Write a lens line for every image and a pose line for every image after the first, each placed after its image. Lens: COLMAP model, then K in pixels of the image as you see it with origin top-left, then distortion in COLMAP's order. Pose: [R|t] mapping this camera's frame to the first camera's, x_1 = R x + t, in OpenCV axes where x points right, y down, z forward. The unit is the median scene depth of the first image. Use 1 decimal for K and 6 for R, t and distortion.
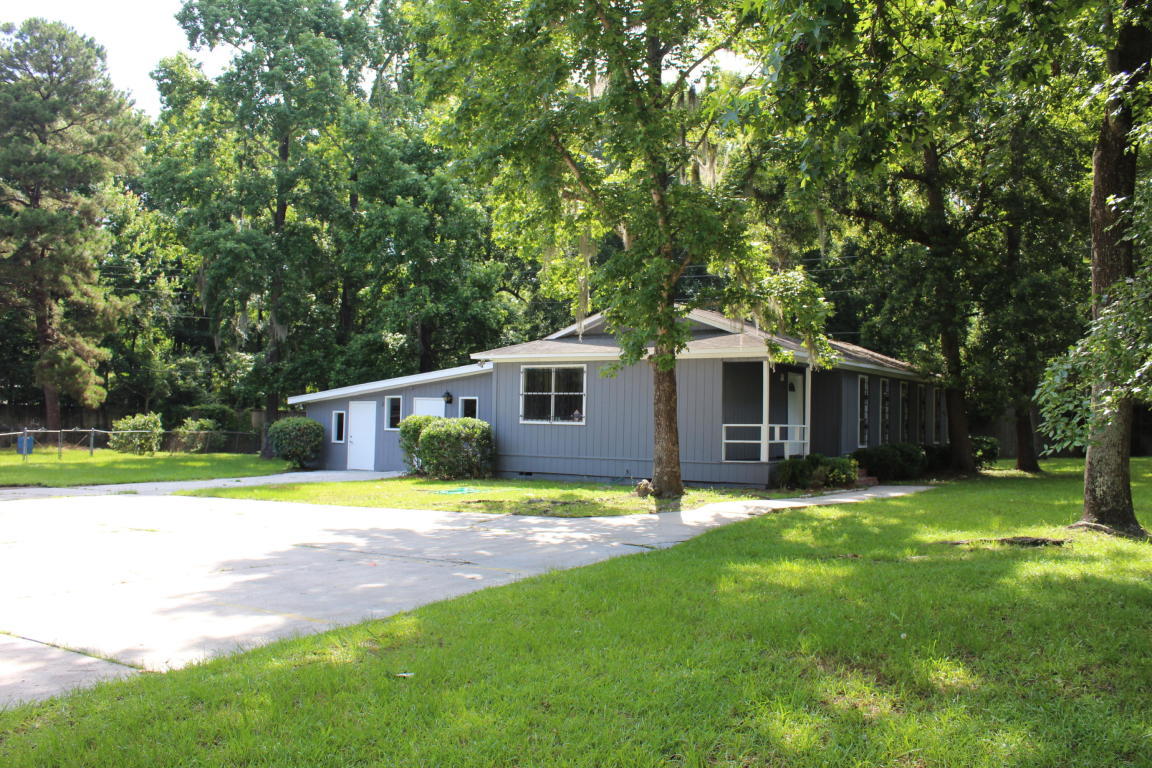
lens RADIAL K [[1023.6, 0, 577.5], [0, 1023.6, 386.3], [0, 0, 1]] dist [-0.097650, 0.144075]
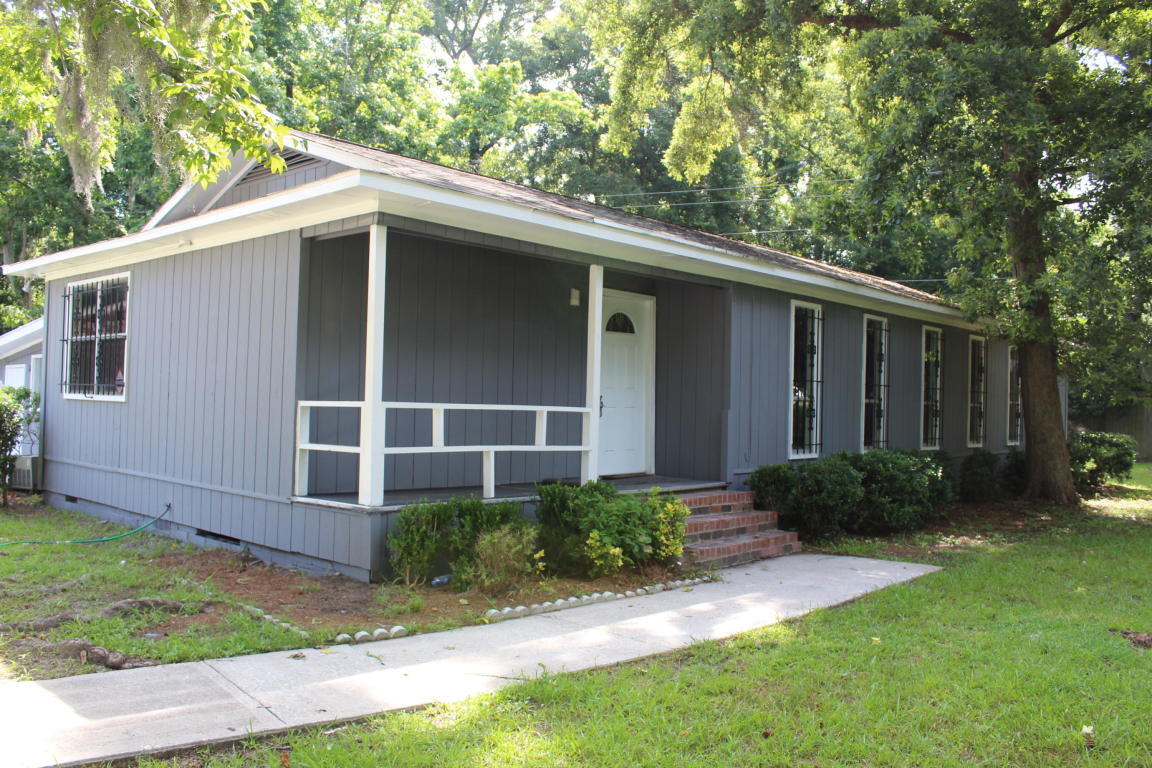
lens RADIAL K [[1023.6, 0, 576.4], [0, 1023.6, 384.2], [0, 0, 1]] dist [-0.097650, 0.144075]
pose [[0.989272, 0.003168, -0.146054, 0.265890], [-0.001401, 0.999925, 0.012202, 0.022975], [0.146081, -0.011866, 0.989201, 0.564818]]
